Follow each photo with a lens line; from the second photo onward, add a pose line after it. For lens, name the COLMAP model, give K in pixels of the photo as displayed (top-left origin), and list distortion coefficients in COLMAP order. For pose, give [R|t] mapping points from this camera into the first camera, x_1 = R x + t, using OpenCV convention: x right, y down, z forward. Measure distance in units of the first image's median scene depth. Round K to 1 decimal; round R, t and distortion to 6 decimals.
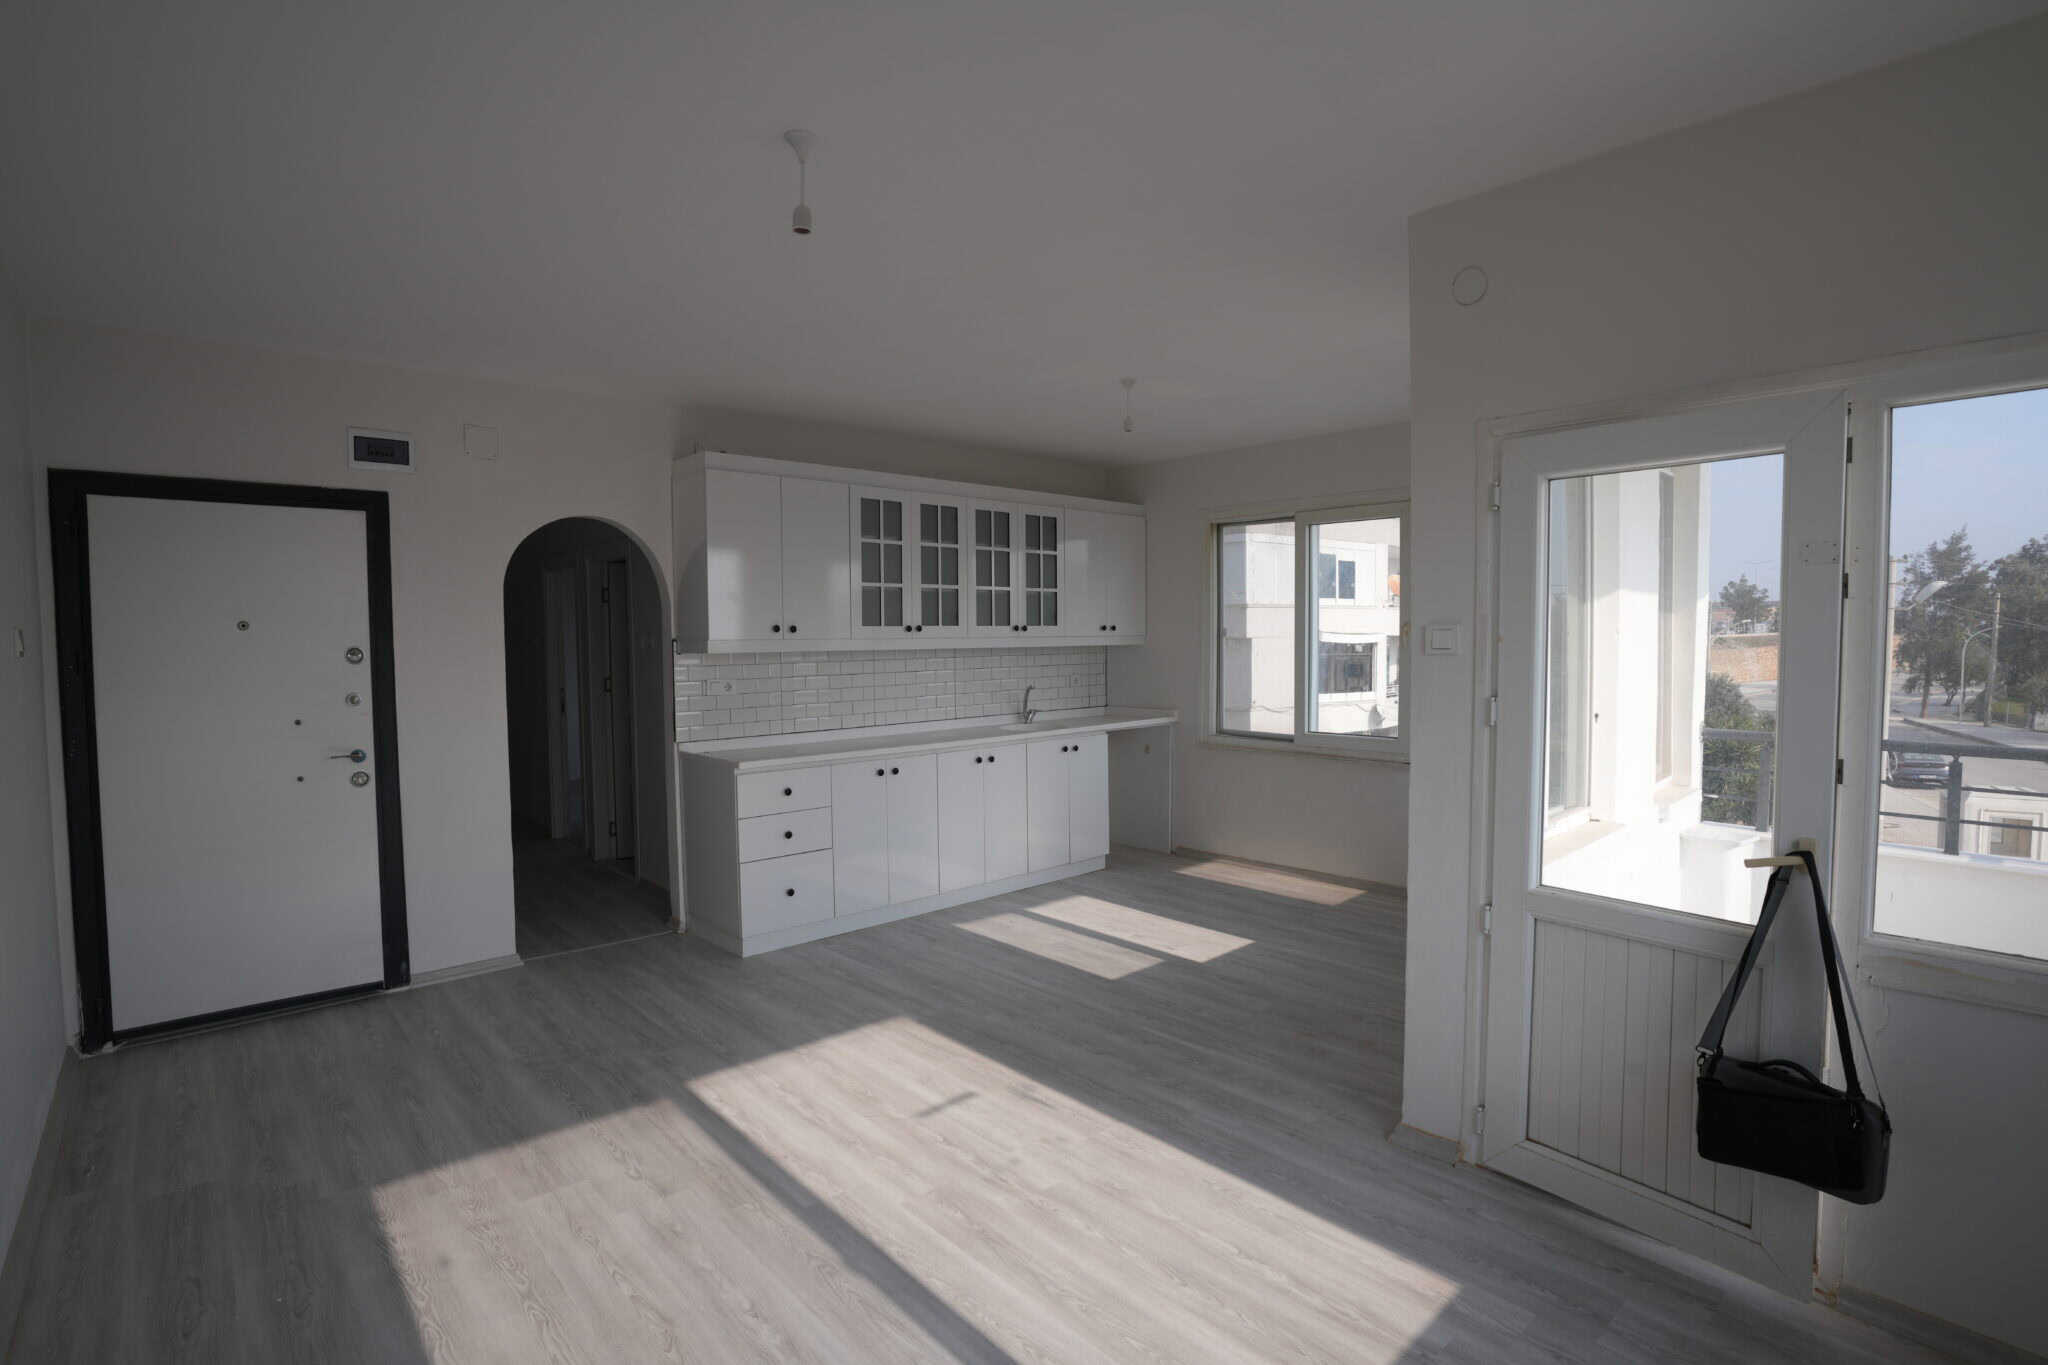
lens RADIAL K [[1000.5, 0, 1024.0], [0, 1000.5, 682.5], [0, 0, 1]] dist [-0.090693, 0.048226]
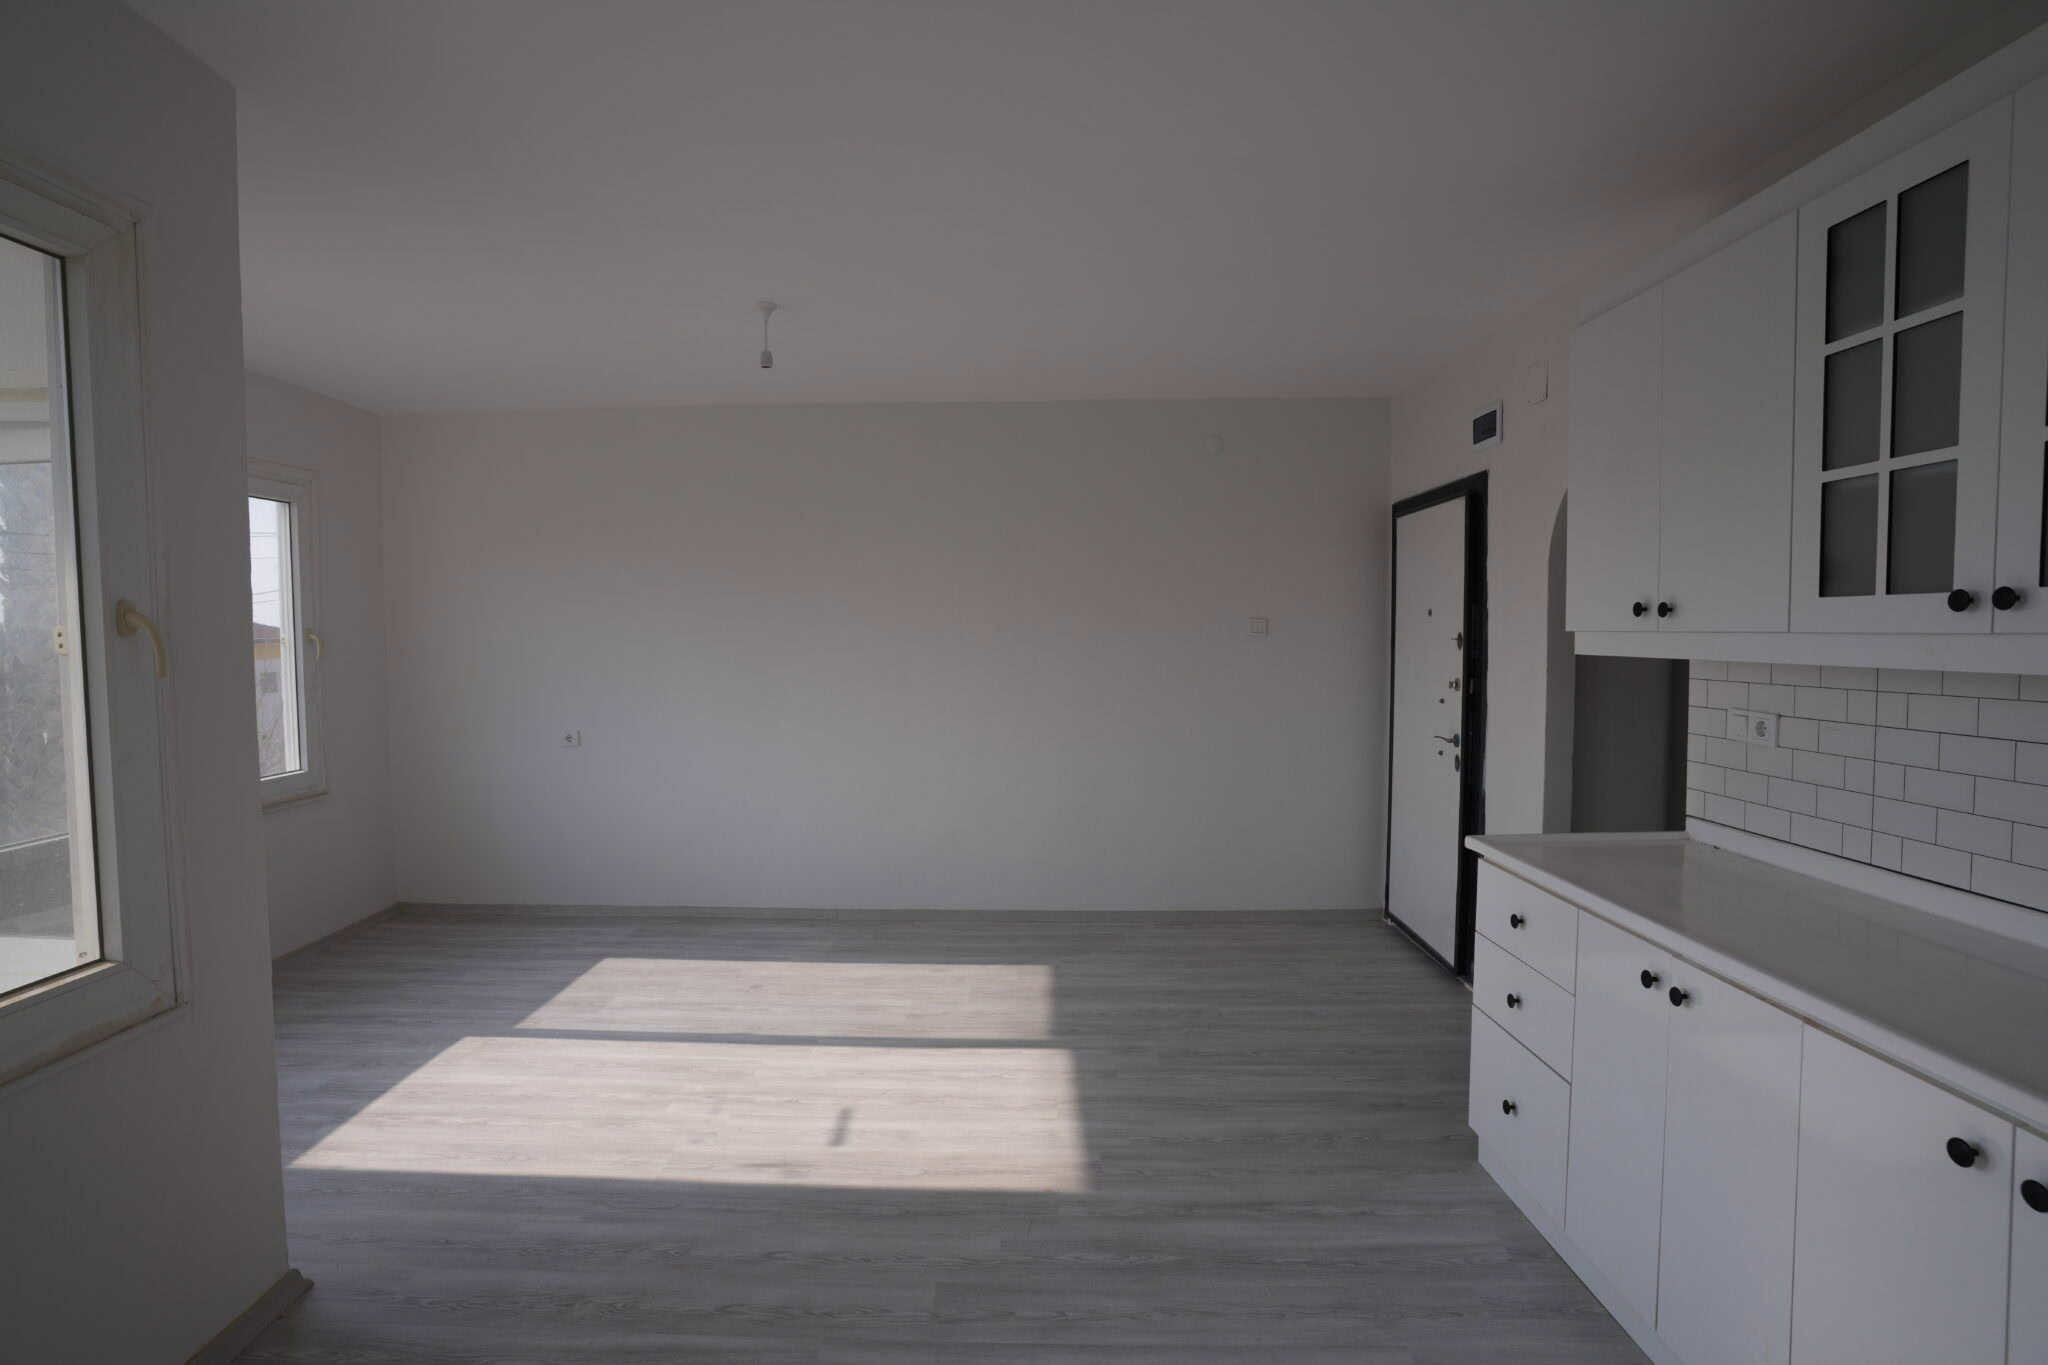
lens RADIAL K [[1005.1, 0, 1018.3], [0, 1005.1, 677.7], [0, 0, 1]] dist [-0.089183, 0.037863]
pose [[-0.686358, 0.046456, -0.725779, 0.262467], [-0.022555, 0.996118, 0.085090, -0.047379], [0.726914, 0.074771, -0.682645, 0.960971]]
